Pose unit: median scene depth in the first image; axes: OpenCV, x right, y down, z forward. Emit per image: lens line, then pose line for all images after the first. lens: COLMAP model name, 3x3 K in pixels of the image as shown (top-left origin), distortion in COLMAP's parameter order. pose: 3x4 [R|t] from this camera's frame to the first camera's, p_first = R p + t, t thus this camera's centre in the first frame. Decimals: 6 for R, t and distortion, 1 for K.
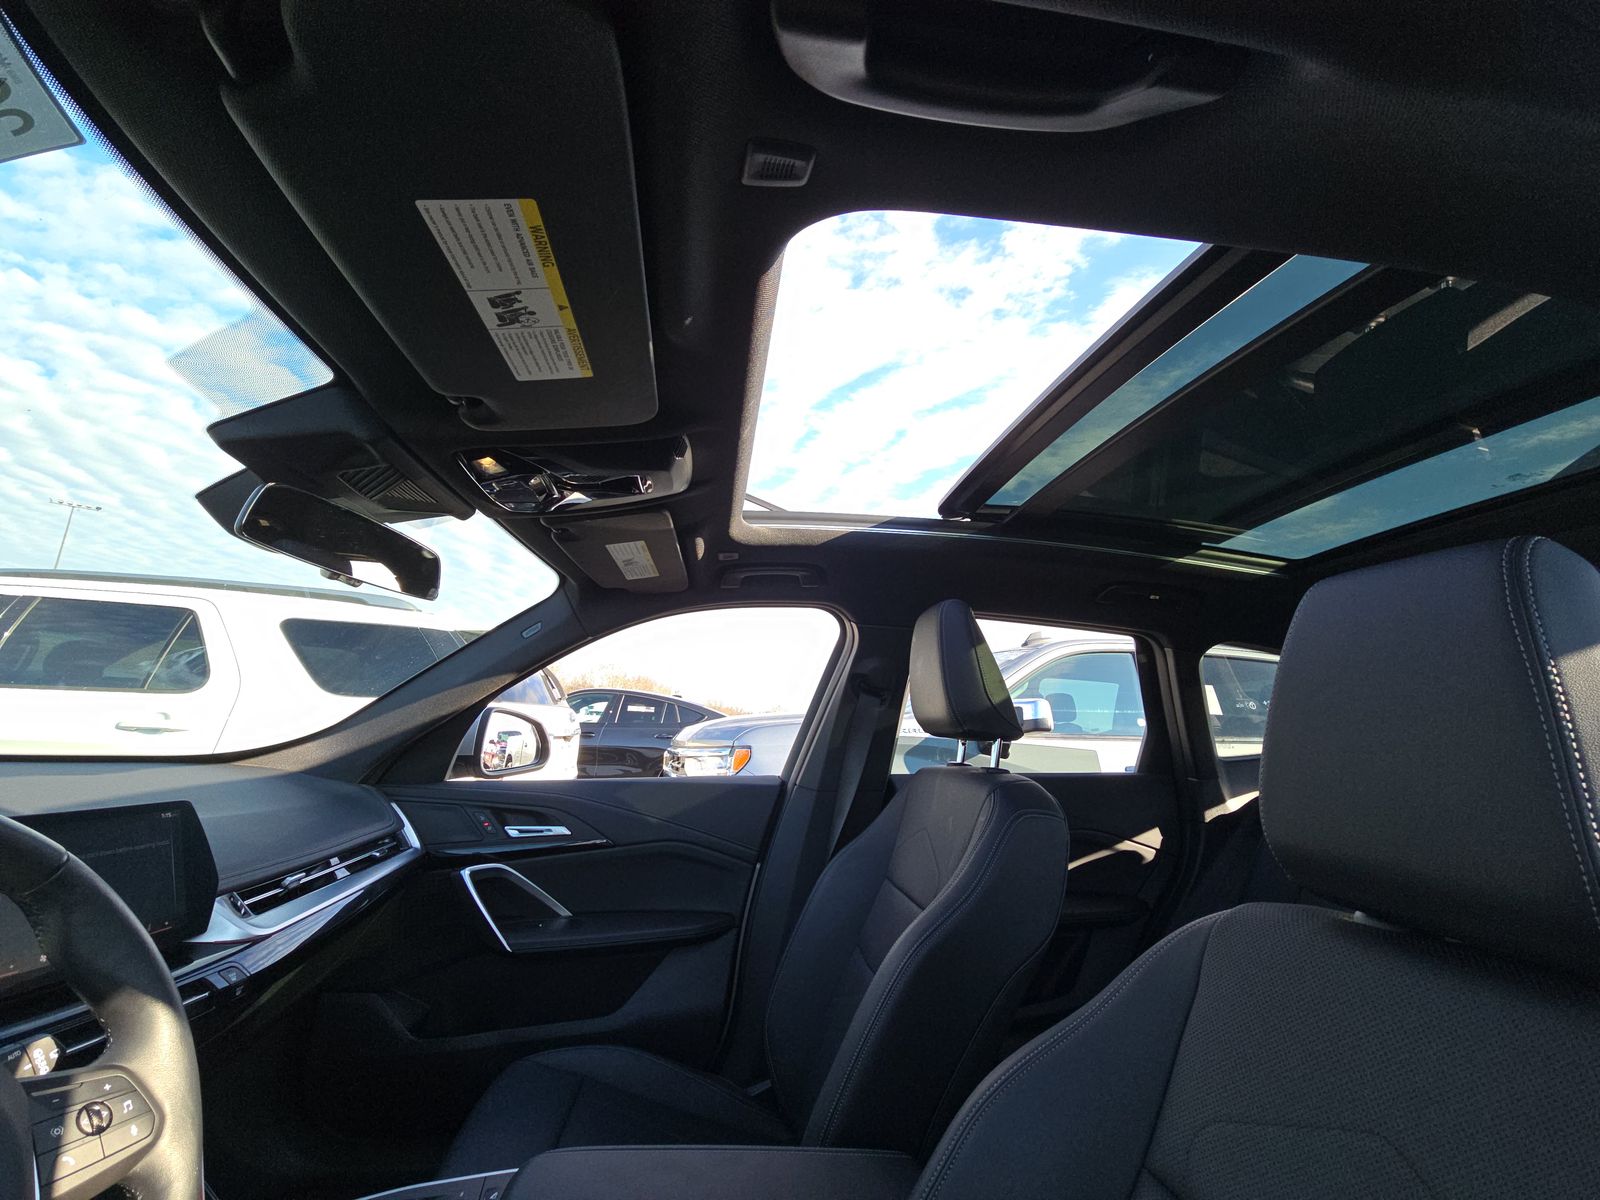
lens RADIAL K [[606.1, 0, 804.0], [0, 606.1, 612.1], [0, 0, 1]] dist [0.002729, -0.010523]
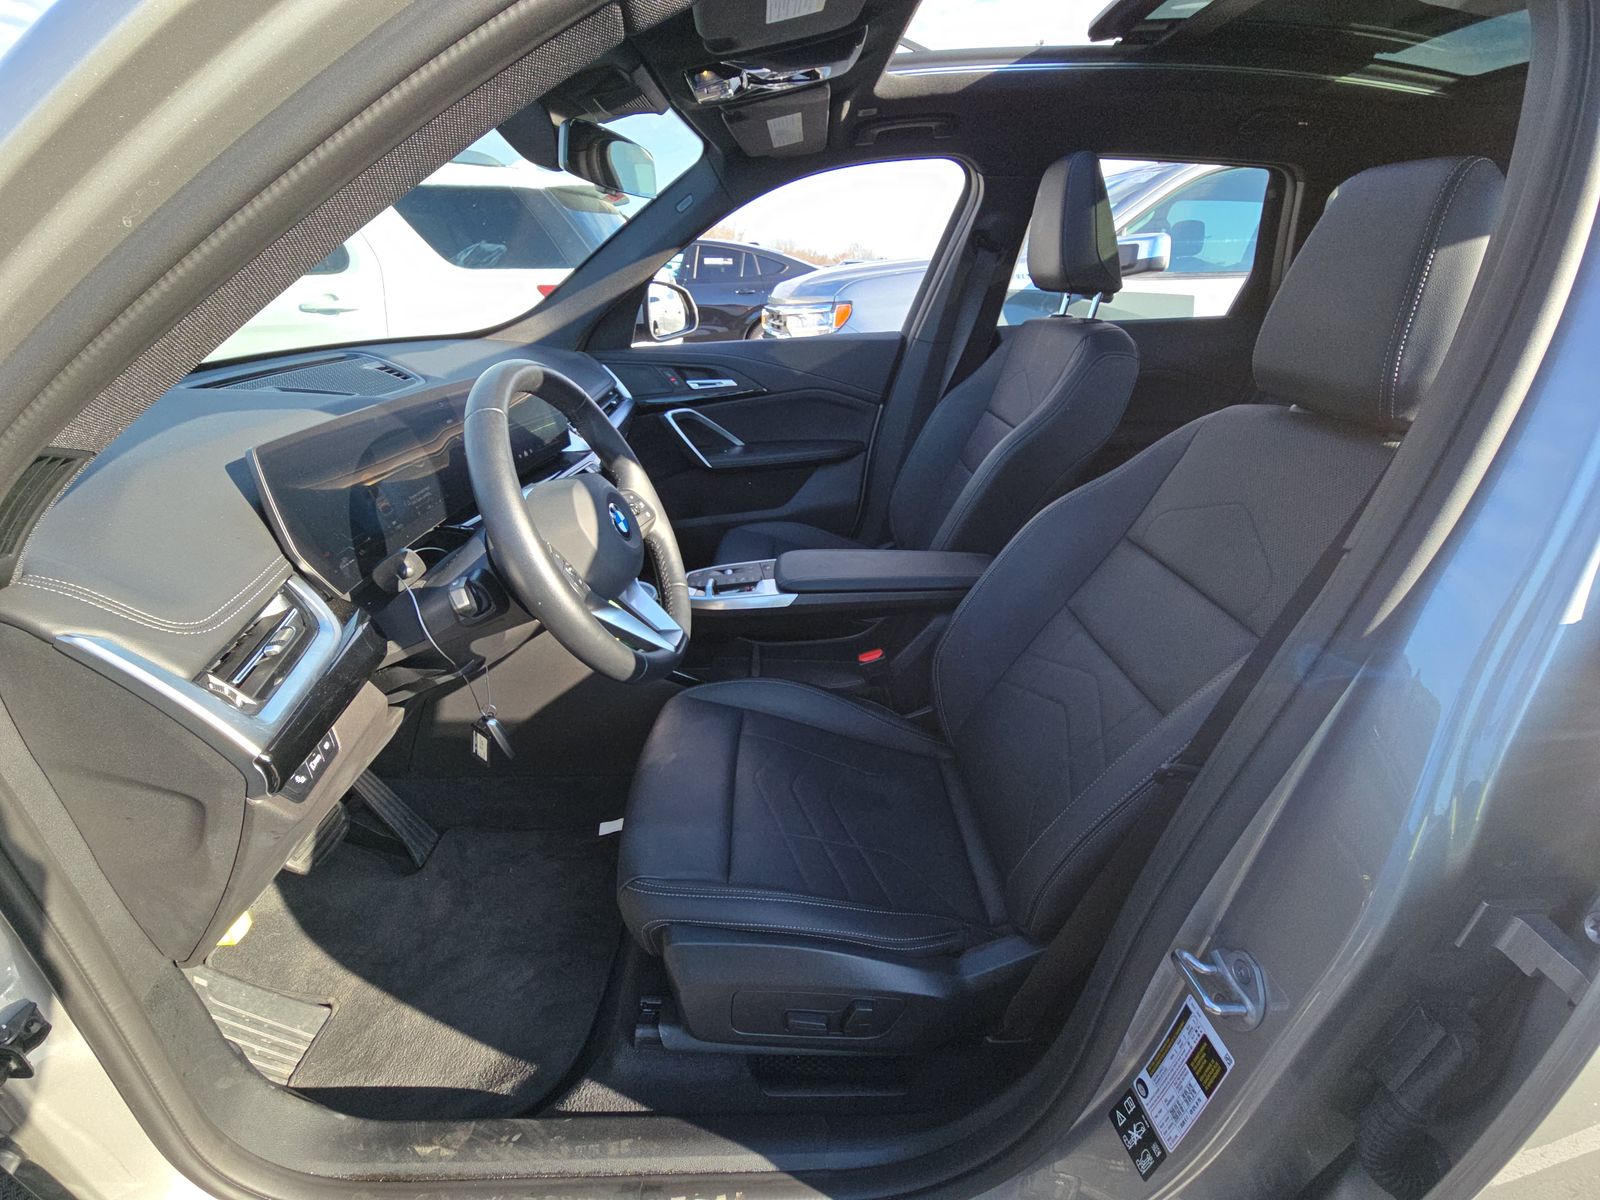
lens RADIAL K [[647.5, 0, 800.0], [0, 647.5, 600.0], [0, 0, 1]] dist [0.010527, -0.007175]
pose [[0.994062, 0.006268, -0.108635, -0.098678], [0.061599, 0.790560, 0.609279, -0.101941], [0.089702, -0.612352, 0.785480, -0.343074]]
